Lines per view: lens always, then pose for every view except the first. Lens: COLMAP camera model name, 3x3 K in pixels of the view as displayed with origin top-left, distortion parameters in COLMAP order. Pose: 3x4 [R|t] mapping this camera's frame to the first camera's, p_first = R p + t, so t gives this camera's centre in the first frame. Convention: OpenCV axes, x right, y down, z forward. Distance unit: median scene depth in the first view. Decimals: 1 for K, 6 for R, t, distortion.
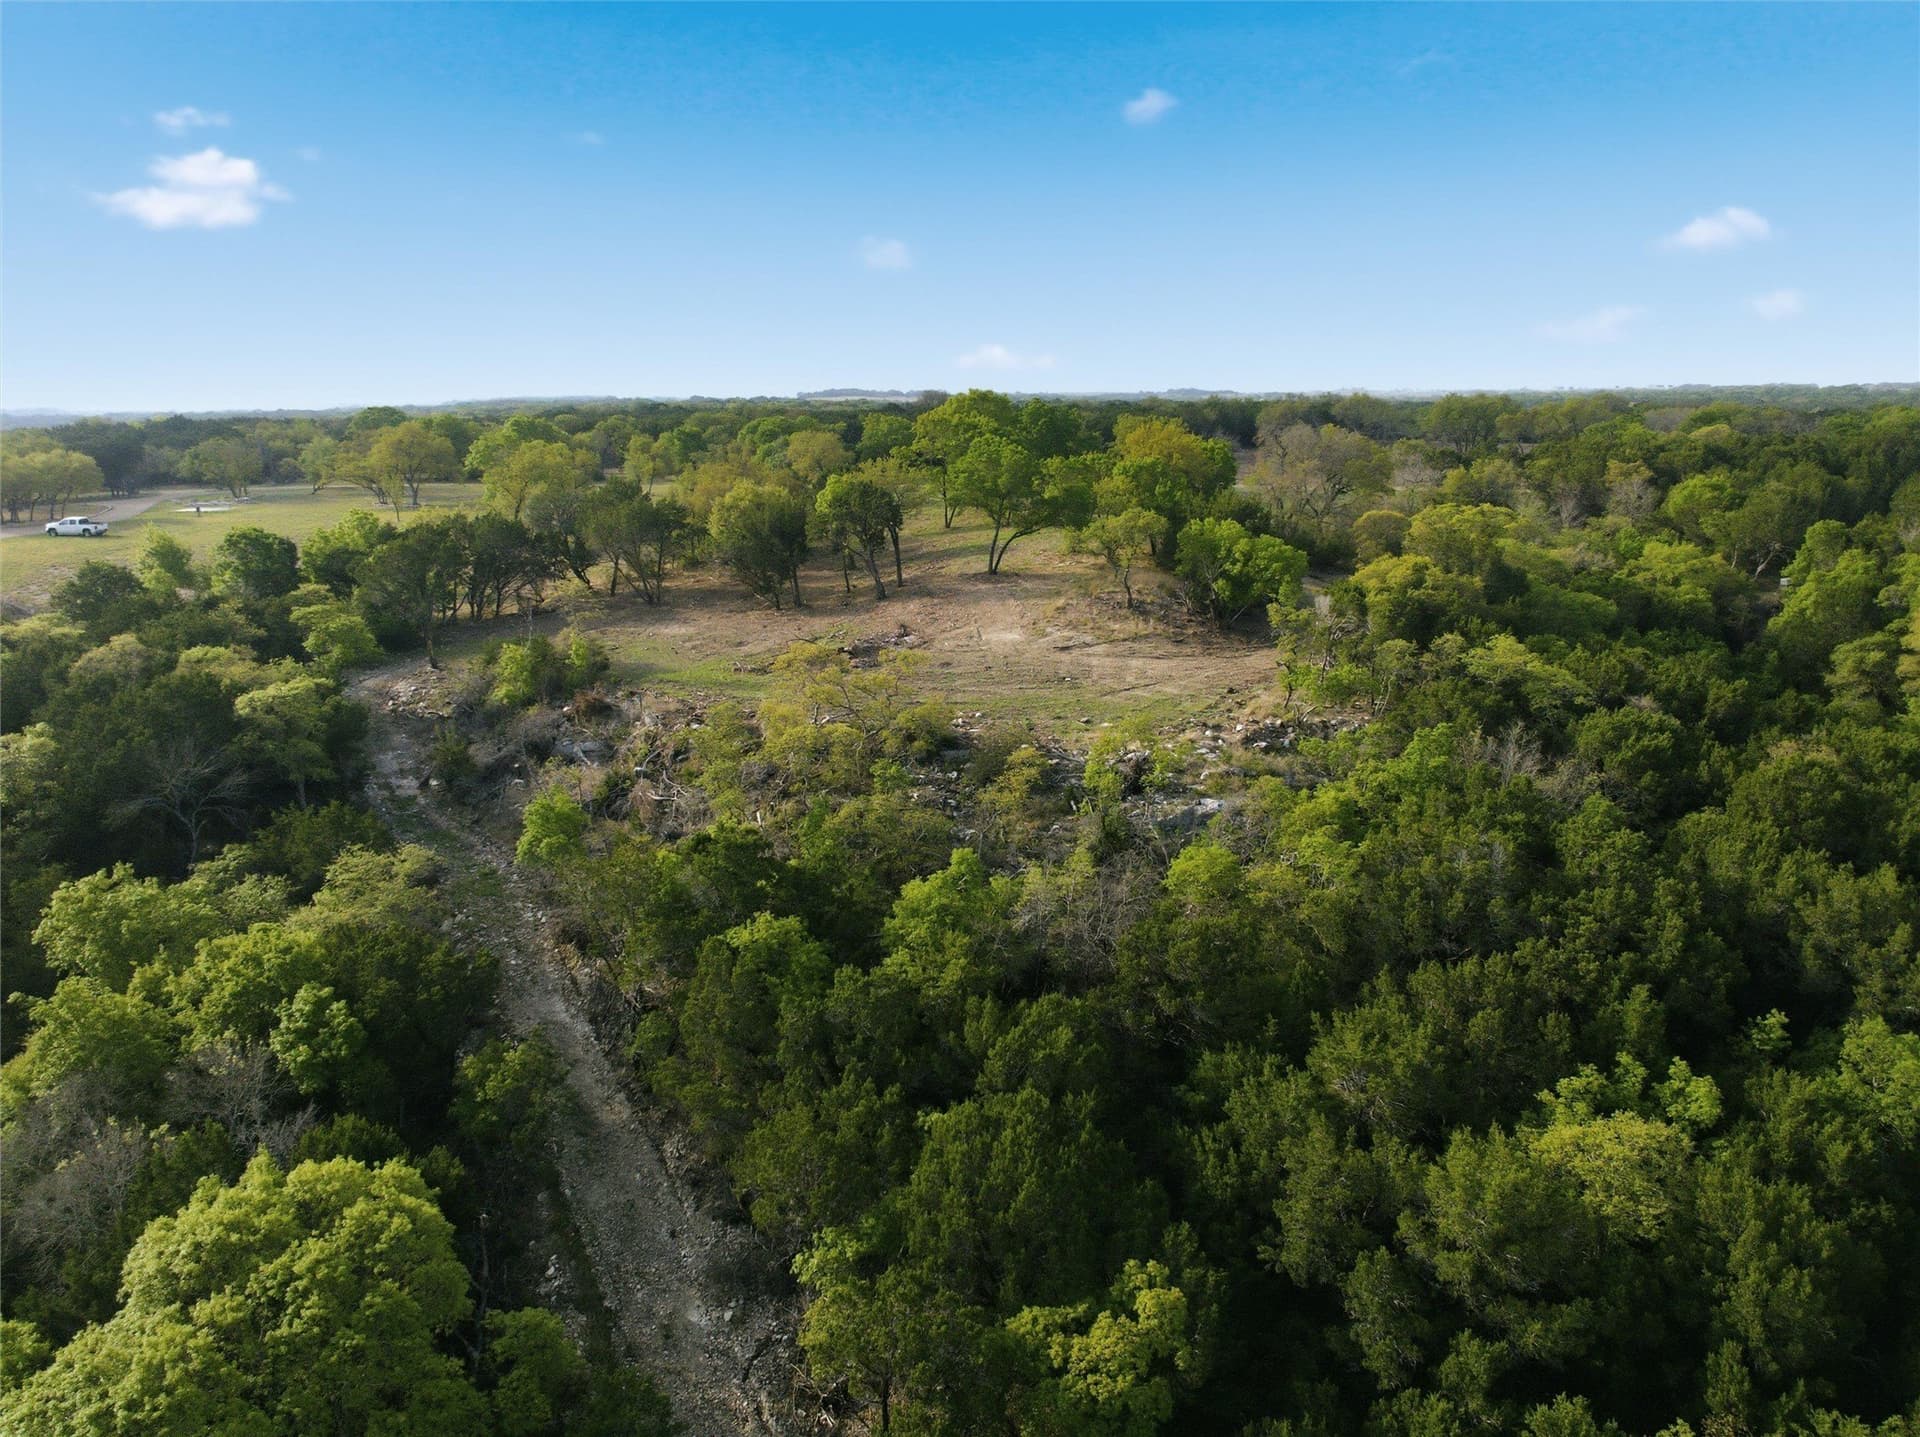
lens RADIAL K [[1363.0, 0, 967.0], [0, 1363.0, 722.4], [0, 0, 1]] dist [-0.028210, -0.006961]
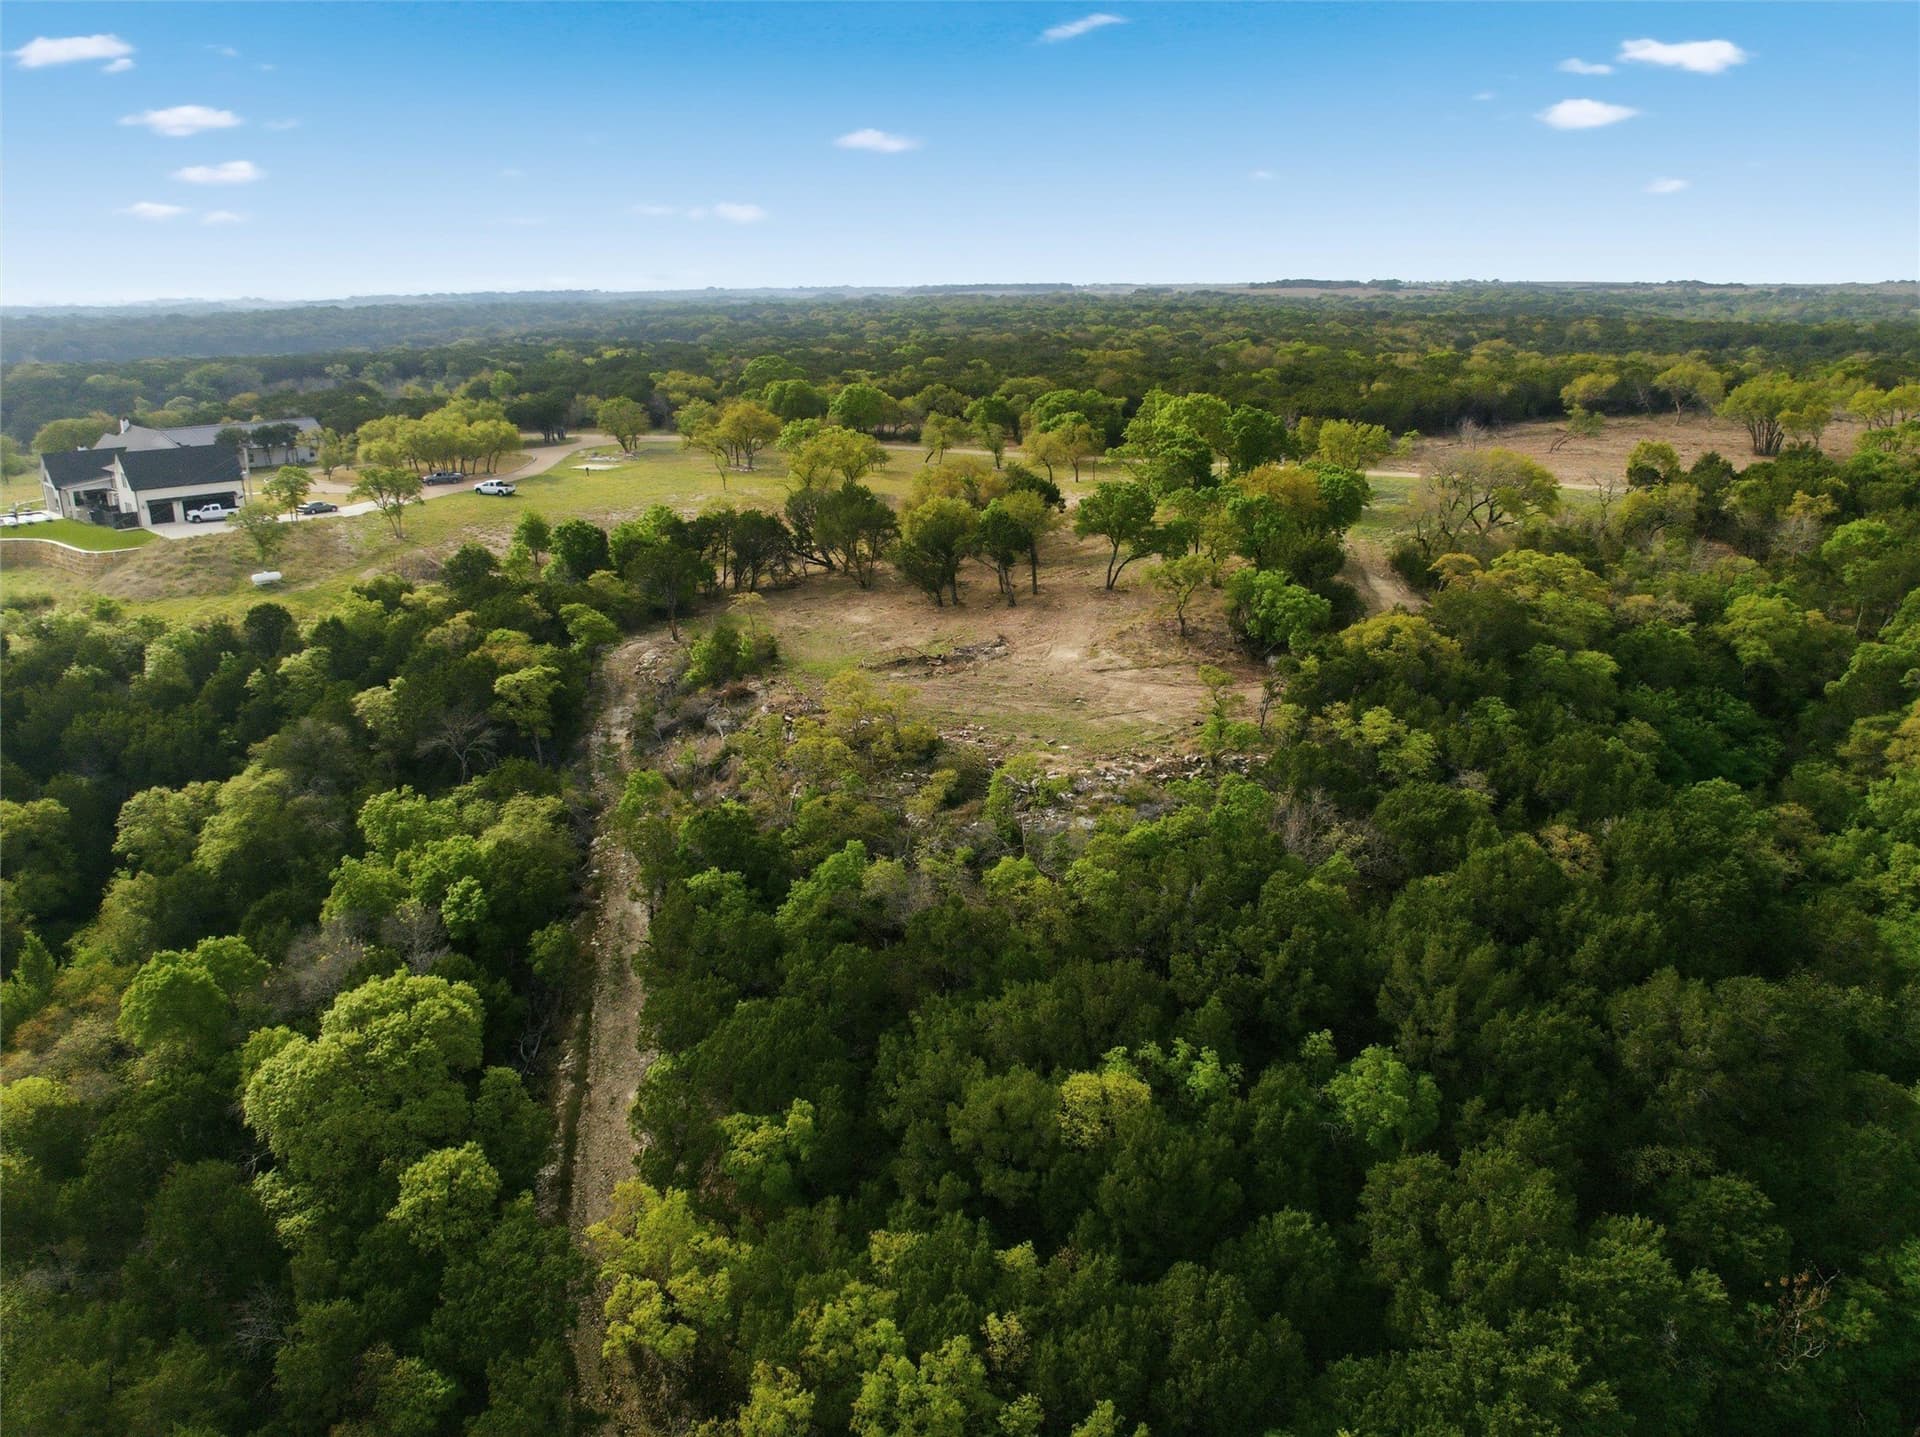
lens RADIAL K [[1346.5, 0, 960.0], [0, 1346.5, 718.5], [0, 0, 1]] dist [0.030647, -0.138776]
pose [[0.949230, 0.094898, -0.299929, 0.538953], [-0.072399, 0.993723, 0.085286, -0.177272], [0.306140, -0.059242, 0.950142, -0.390382]]
